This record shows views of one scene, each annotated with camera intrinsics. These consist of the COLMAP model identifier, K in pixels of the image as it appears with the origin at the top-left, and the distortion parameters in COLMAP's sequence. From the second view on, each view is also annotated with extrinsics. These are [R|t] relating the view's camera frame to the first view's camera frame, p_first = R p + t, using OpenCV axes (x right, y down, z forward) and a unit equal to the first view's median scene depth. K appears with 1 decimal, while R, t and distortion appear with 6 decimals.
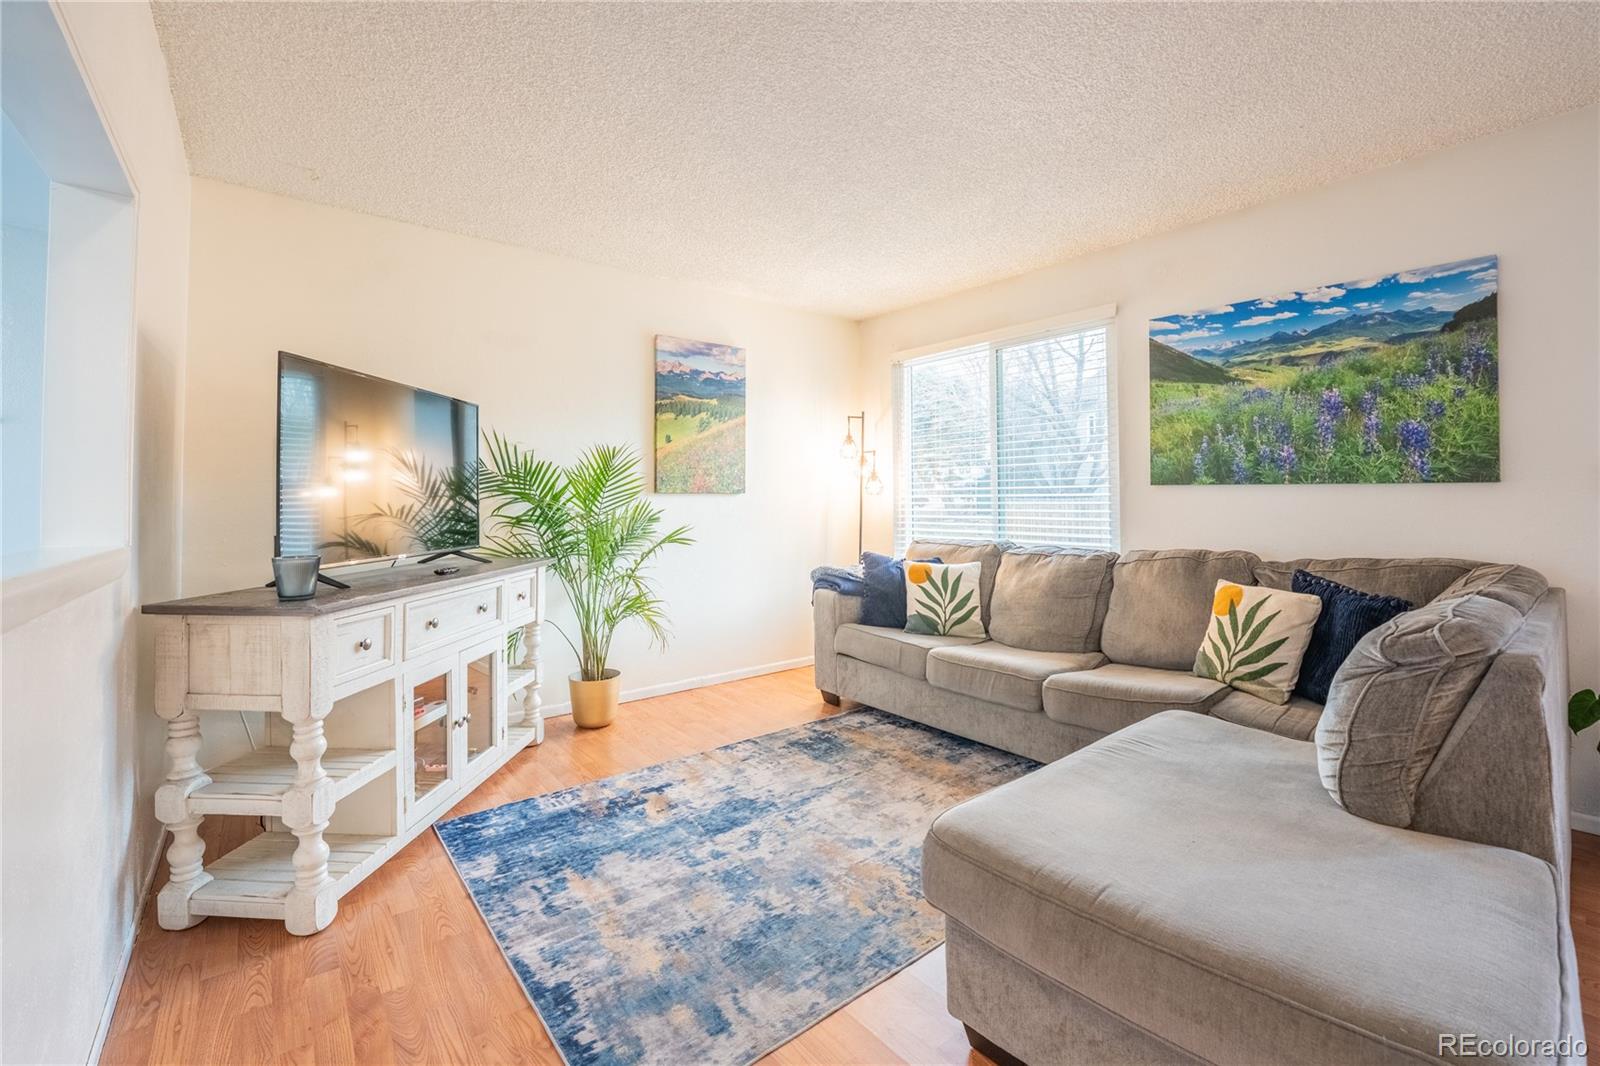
lens RADIAL K [[673.8, 0, 806.5], [0, 673.8, 487.4], [0, 0, 1]] dist [-0.023526, 0.000462]
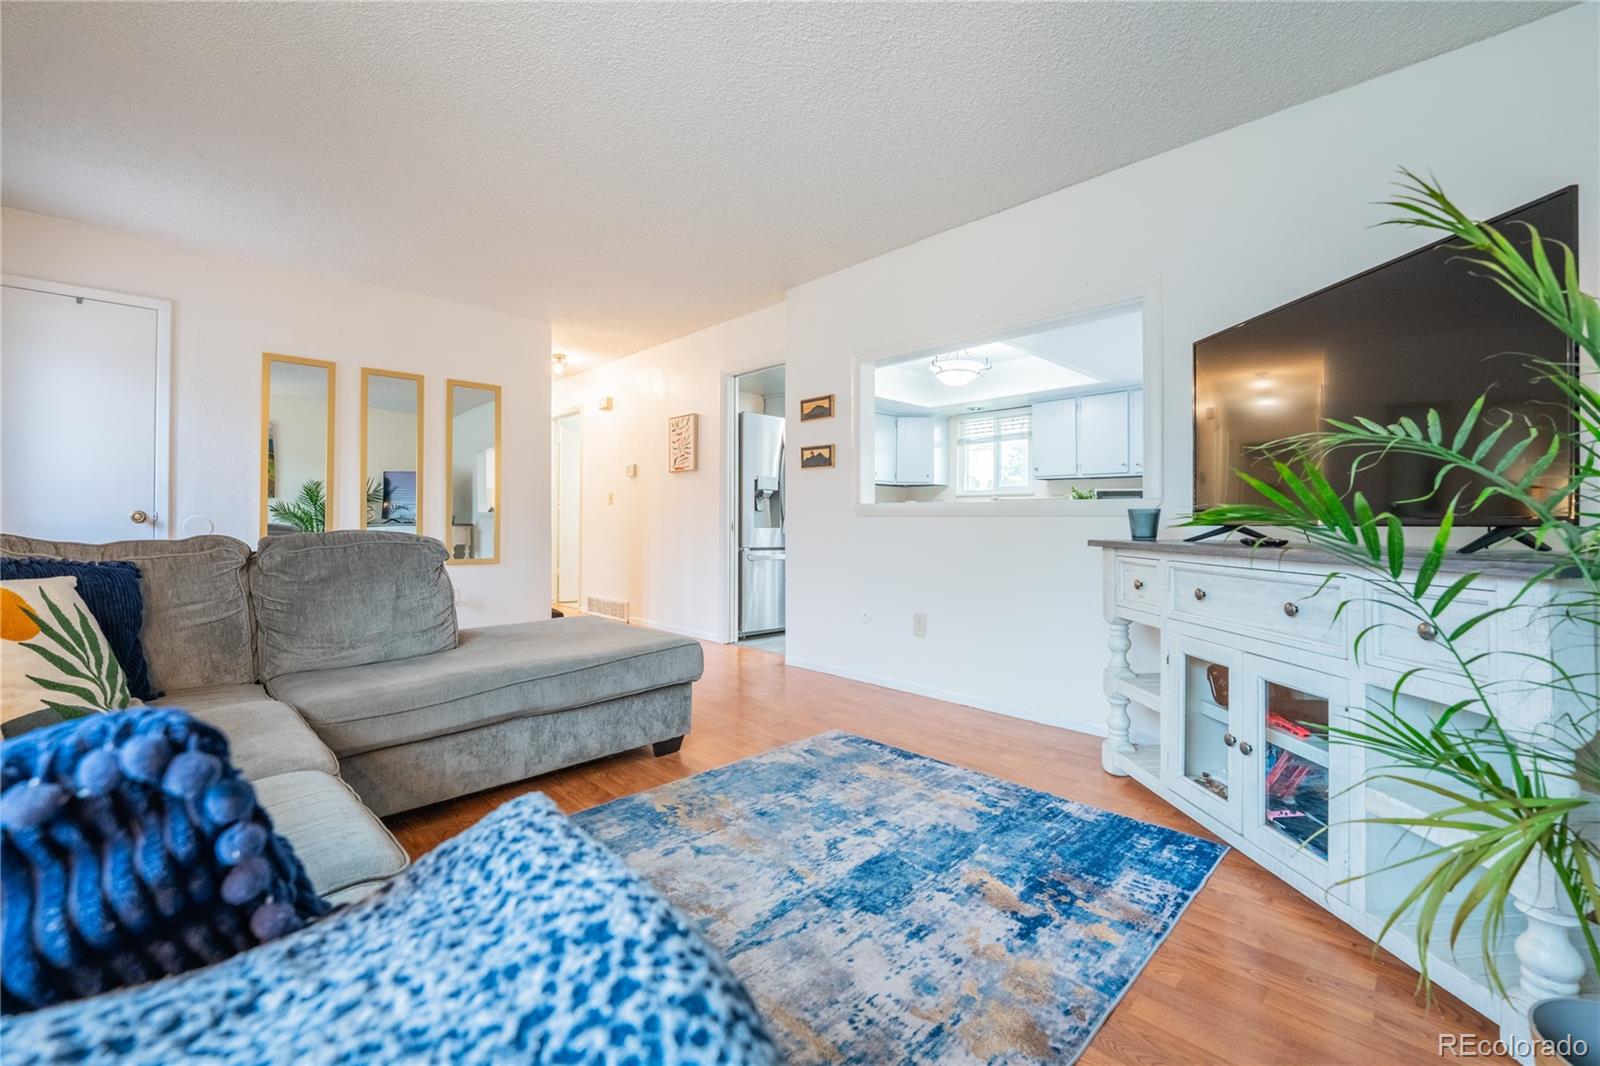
lens RADIAL K [[670.8, 0, 790.9], [0, 670.8, 532.8], [0, 0, 1]] dist [-0.020586, 0.000776]
pose [[-0.997293, 0.000863, -0.073531, 0.030843], [0.001452, 0.999967, -0.007951, 0.109690], [0.073522, -0.008036, -0.997261, 1.546159]]
